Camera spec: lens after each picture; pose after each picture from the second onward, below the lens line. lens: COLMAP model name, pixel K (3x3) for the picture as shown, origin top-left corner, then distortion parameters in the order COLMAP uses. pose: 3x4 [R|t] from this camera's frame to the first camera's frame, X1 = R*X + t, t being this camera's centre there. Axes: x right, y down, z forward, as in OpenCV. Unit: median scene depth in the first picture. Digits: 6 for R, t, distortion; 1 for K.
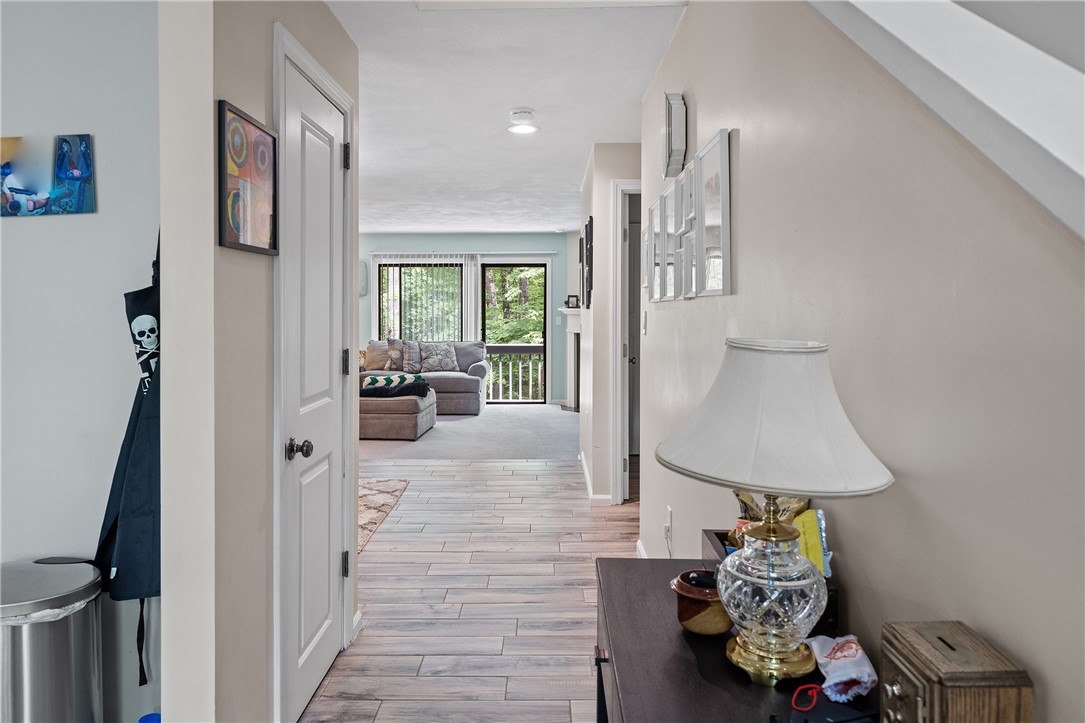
lens RADIAL K [[721.8, 0, 535.2], [0, 721.8, 334.4], [0, 0, 1]] dist [0.019058, -0.001619]
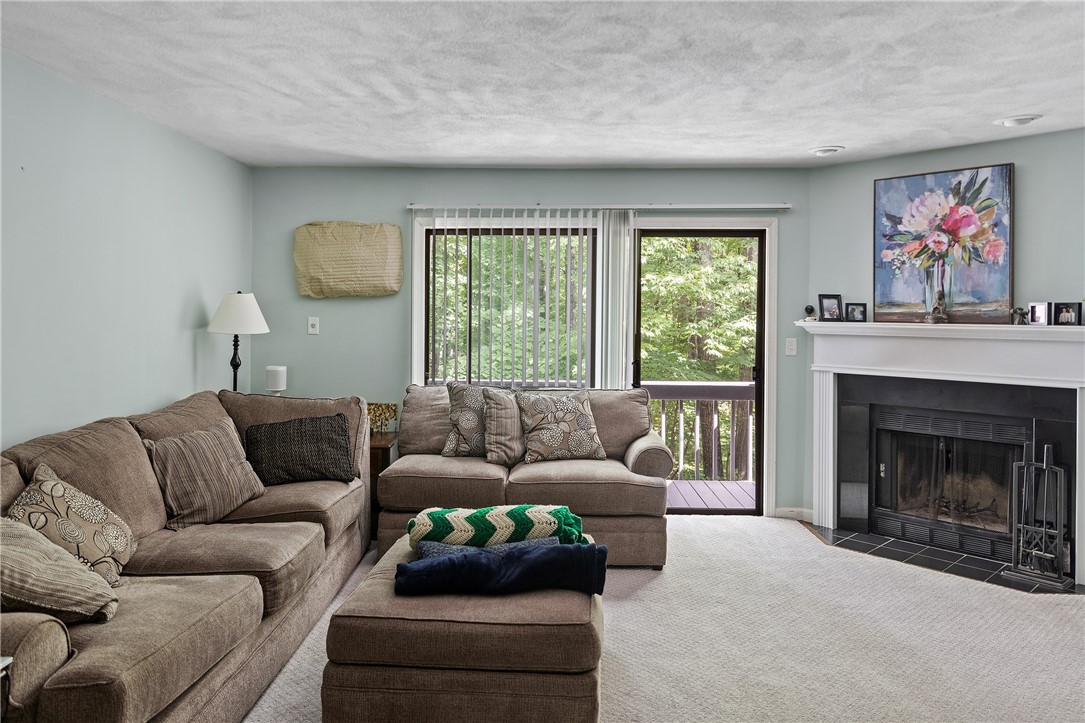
lens RADIAL K [[721.8, 0, 535.2], [0, 721.8, 334.4], [0, 0, 1]] dist [0.019058, -0.001619]
pose [[0.999905, 0.007949, -0.011274, -0.139053], [-0.007977, 0.999965, -0.002429, -0.024997], [0.011254, 0.002519, 0.999933, 0.516189]]
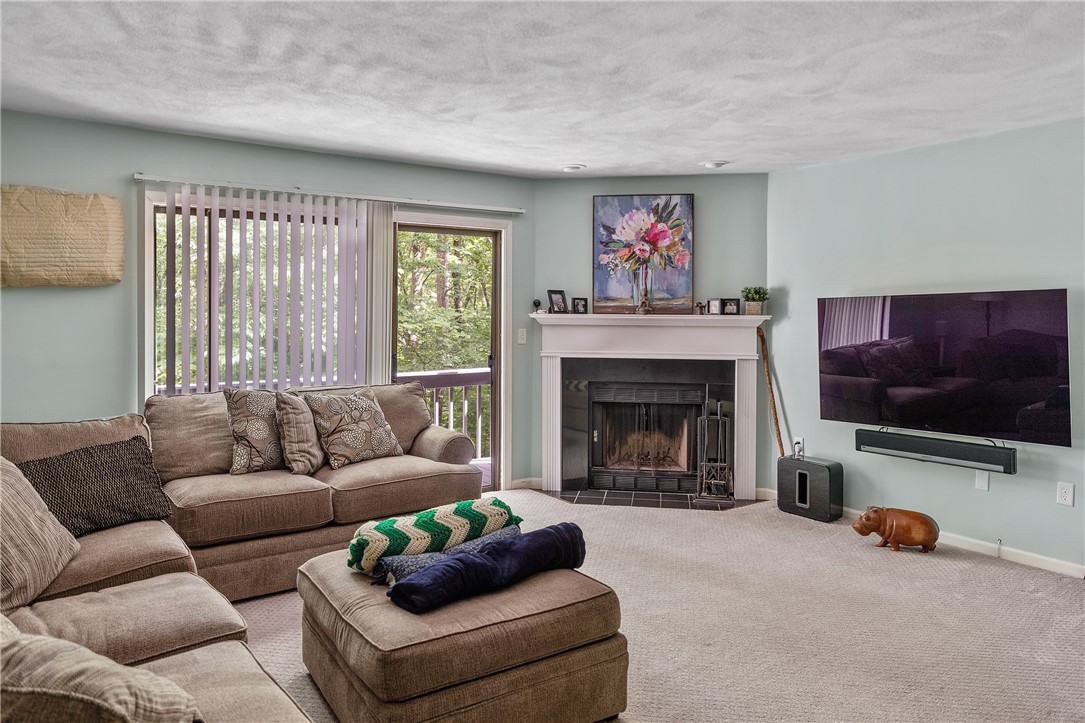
lens RADIAL K [[721.8, 0, 535.2], [0, 721.8, 334.4], [0, 0, 1]] dist [0.019058, -0.001619]
pose [[0.816076, -0.018367, 0.577652, -0.285869], [0.014003, 0.999830, 0.012008, -0.027152], [-0.577775, -0.001711, 0.816195, 0.554036]]
